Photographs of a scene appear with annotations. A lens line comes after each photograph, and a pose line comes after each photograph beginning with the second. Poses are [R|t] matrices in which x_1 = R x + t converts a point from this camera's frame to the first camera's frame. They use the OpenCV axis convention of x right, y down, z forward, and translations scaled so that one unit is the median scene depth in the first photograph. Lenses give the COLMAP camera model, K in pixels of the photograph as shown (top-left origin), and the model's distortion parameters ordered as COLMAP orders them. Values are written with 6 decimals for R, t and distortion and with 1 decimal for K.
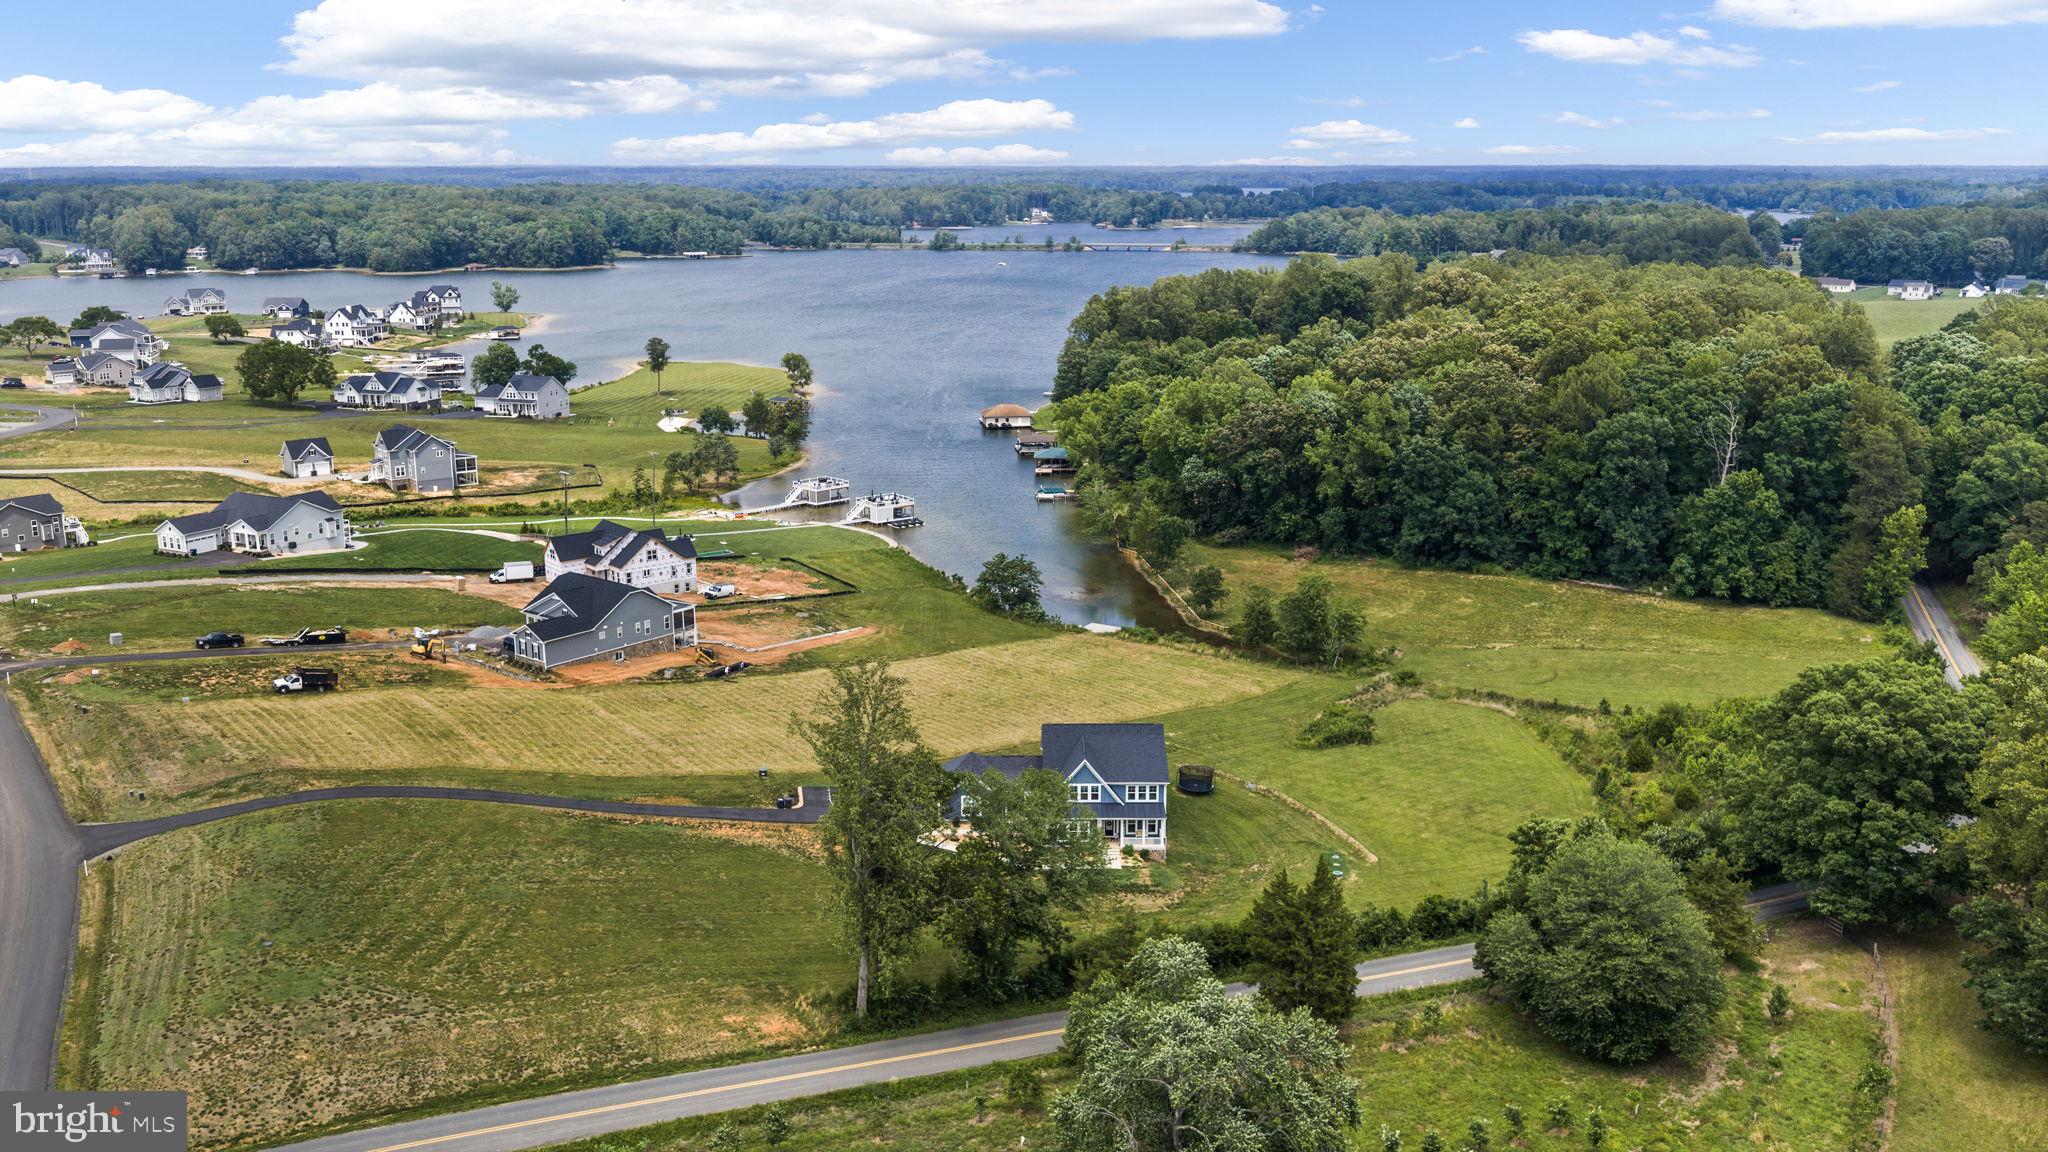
lens RADIAL K [[1710.6, 0, 1035.0], [0, 1710.6, 605.2], [0, 0, 1]] dist [0.033738, -0.069794]
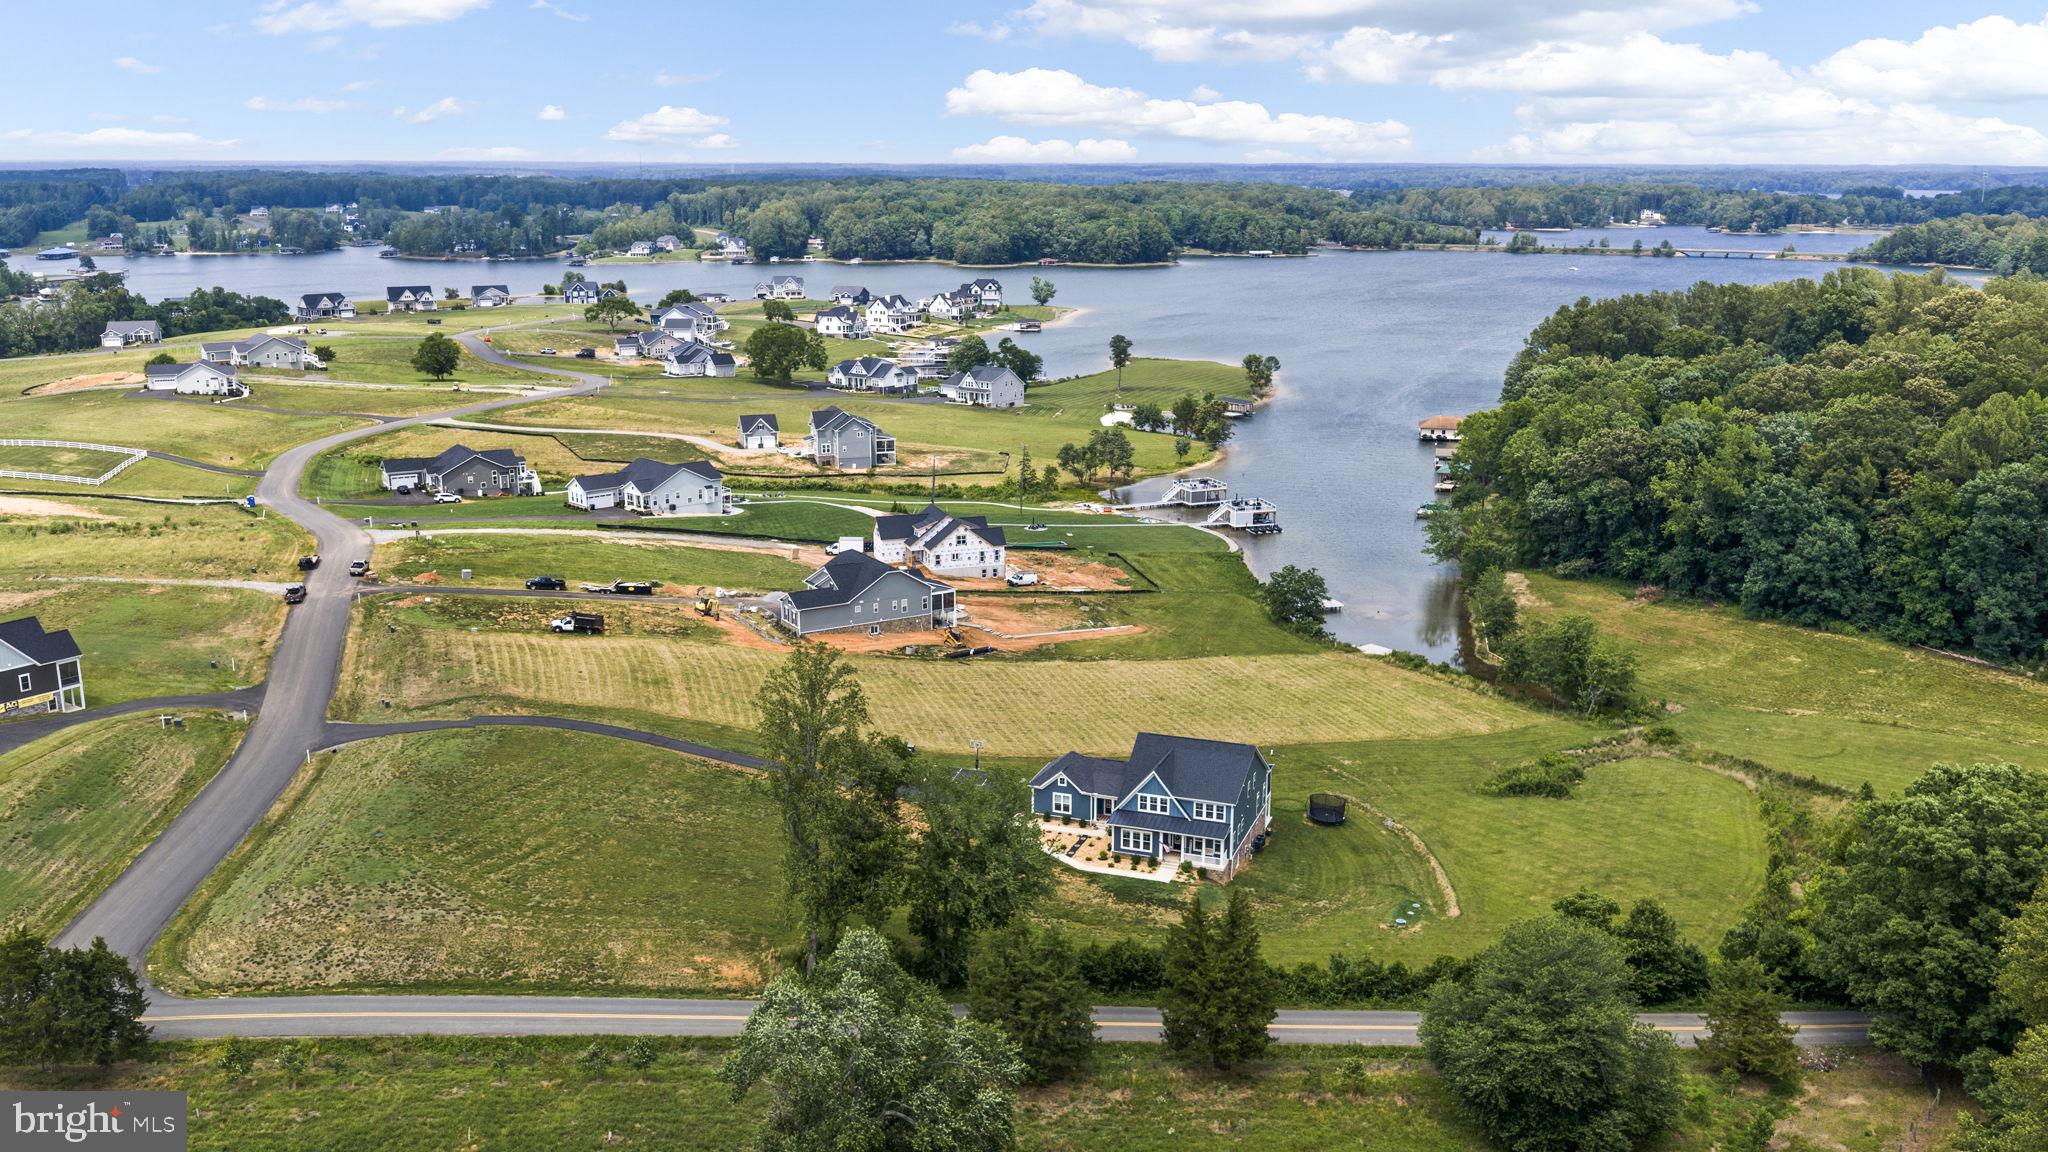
lens RADIAL K [[1710.6, 0, 1035.0], [0, 1710.6, 605.2], [0, 0, 1]] dist [0.033738, -0.069794]
pose [[0.937062, 0.089876, -0.337398, 0.166827], [-0.089416, 0.995850, 0.016939, -0.010175], [0.337520, 0.014296, 0.941210, 0.014119]]
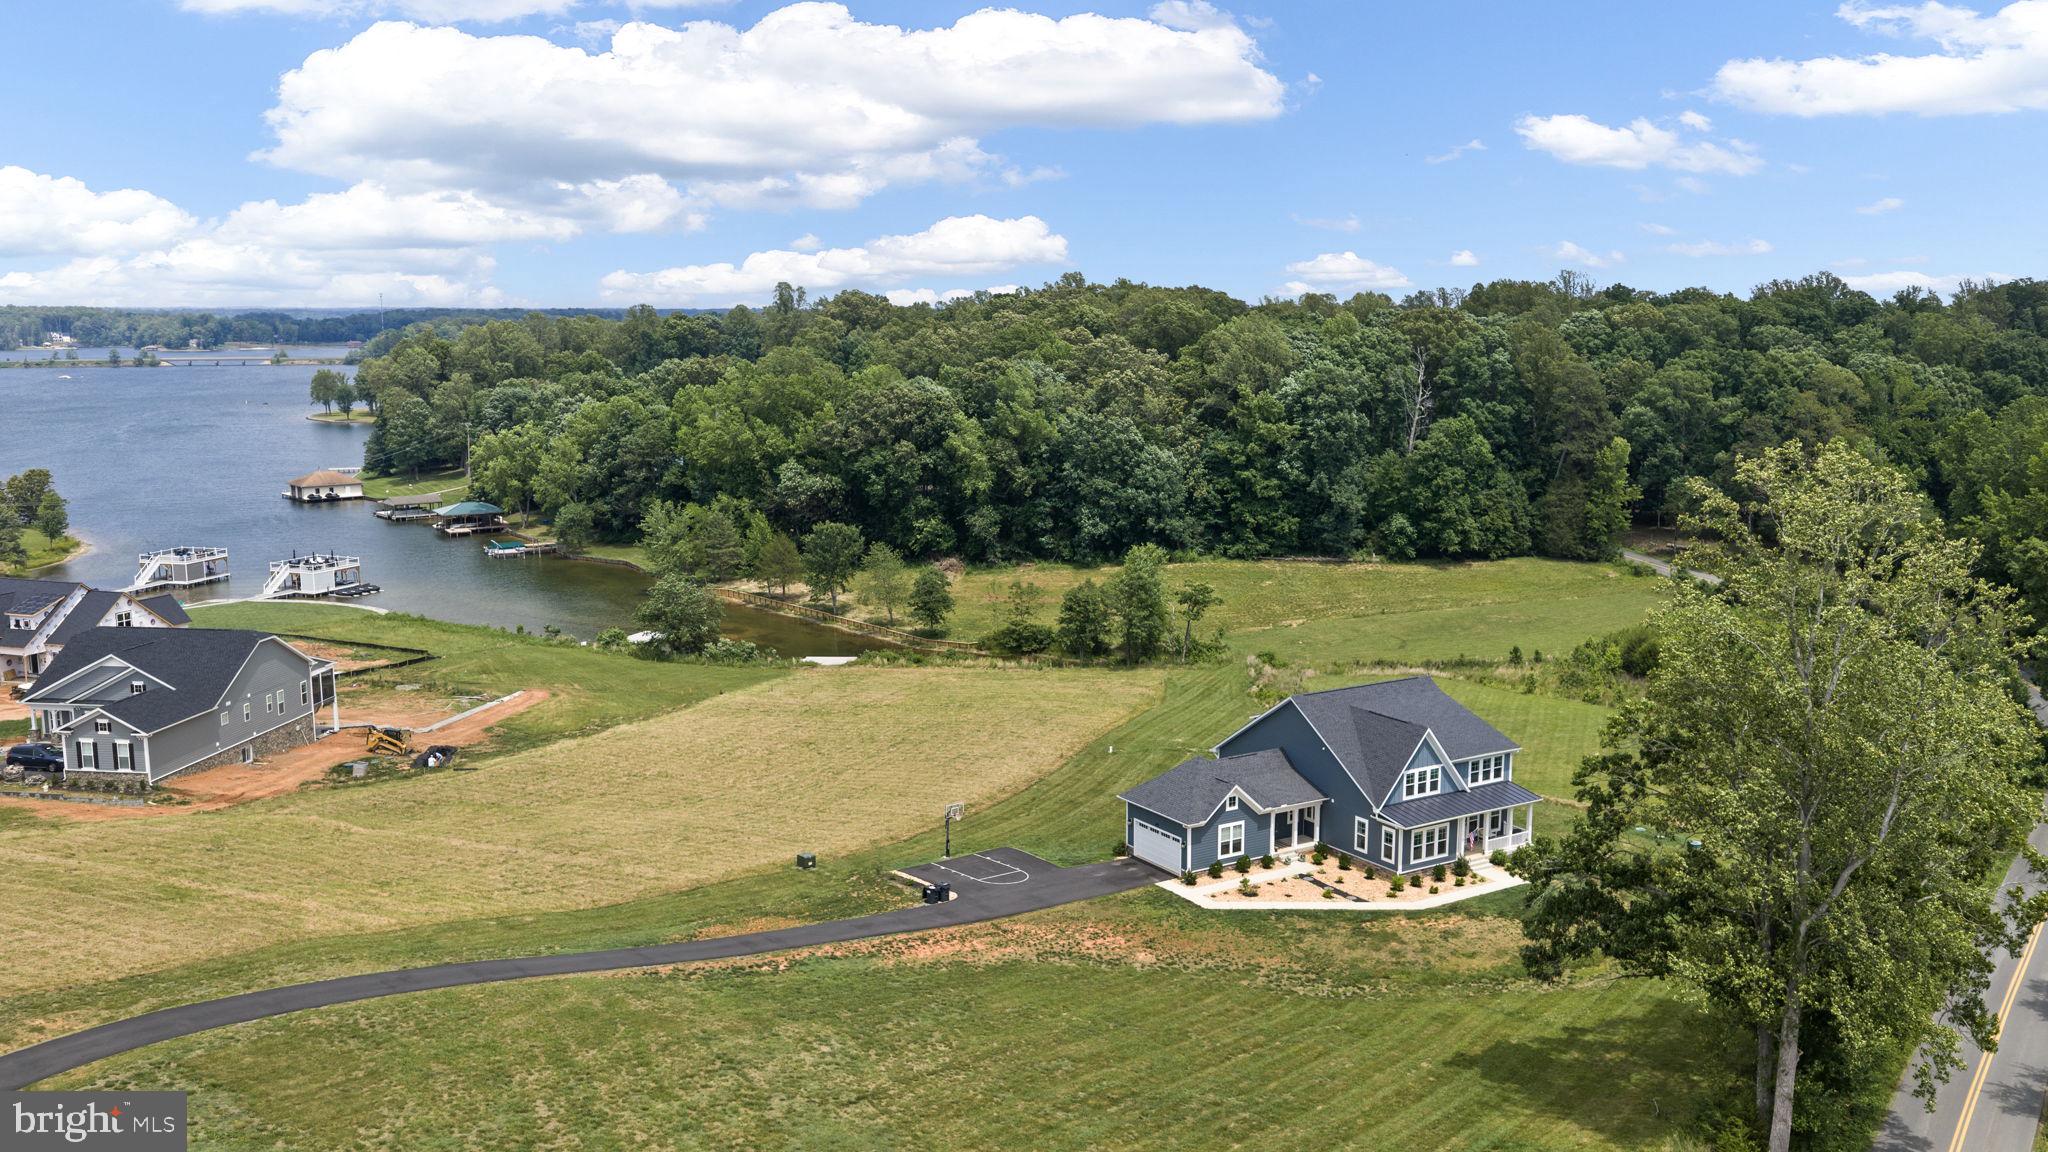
lens RADIAL K [[1689.6, 0, 1024.0], [0, 1689.6, 576.0], [0, 0, 1]] dist [0.036062, -0.064808]
pose [[0.853419, -0.079307, 0.515157, -0.238916], [0.128943, 0.989759, -0.061239, 0.029941], [-0.505025, 0.118688, 0.854905, 0.297216]]
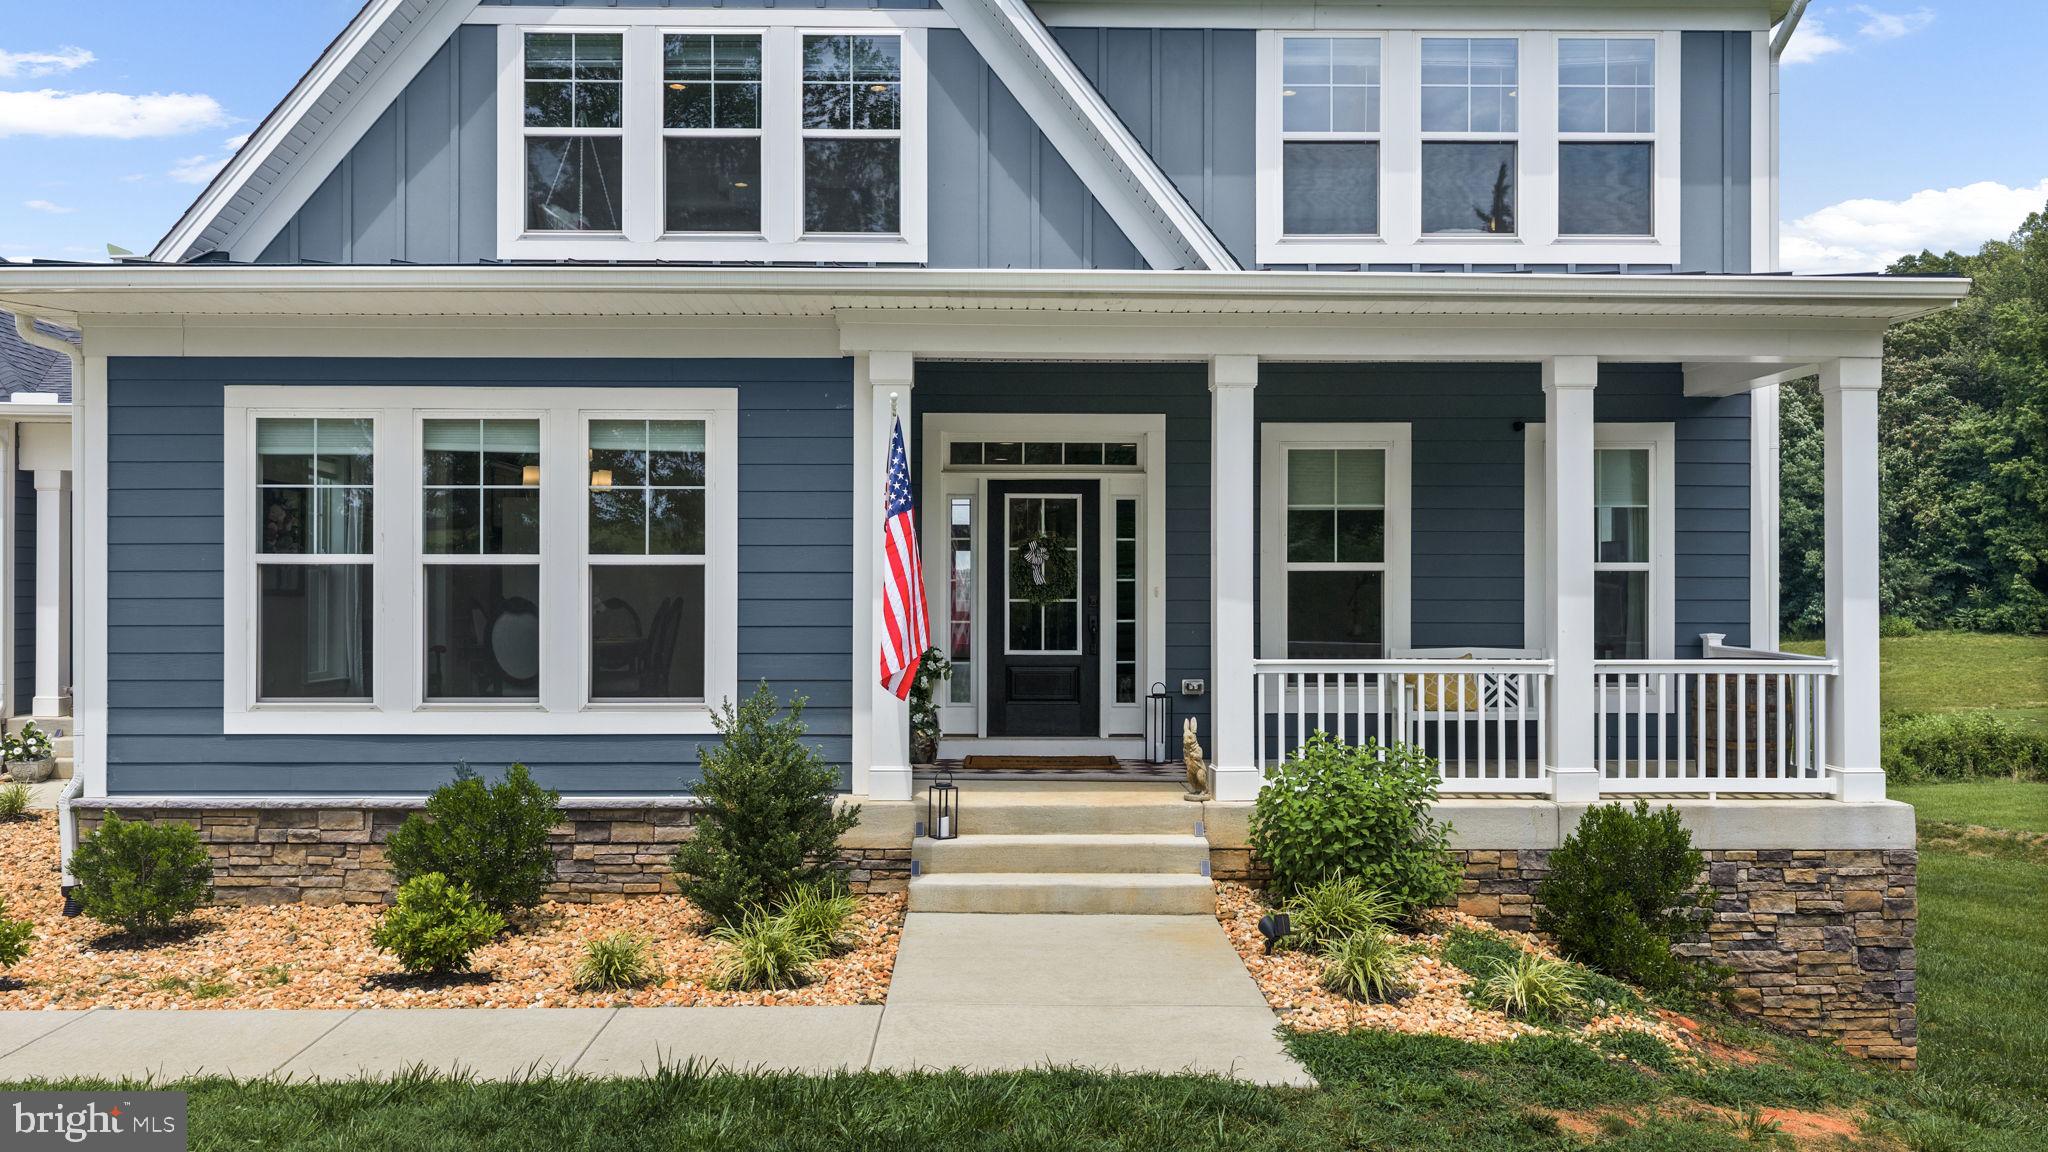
lens RADIAL K [[1703.0, 0, 1024.0], [0, 1703.0, 576.0], [0, 0, 1]] dist [0.045278, -0.074561]
pose [[0.999894, 0.006660, 0.012950, 0.023817], [-0.003071, 0.965718, -0.259574, 0.084424], [-0.014234, 0.259507, 0.965636, 0.529587]]
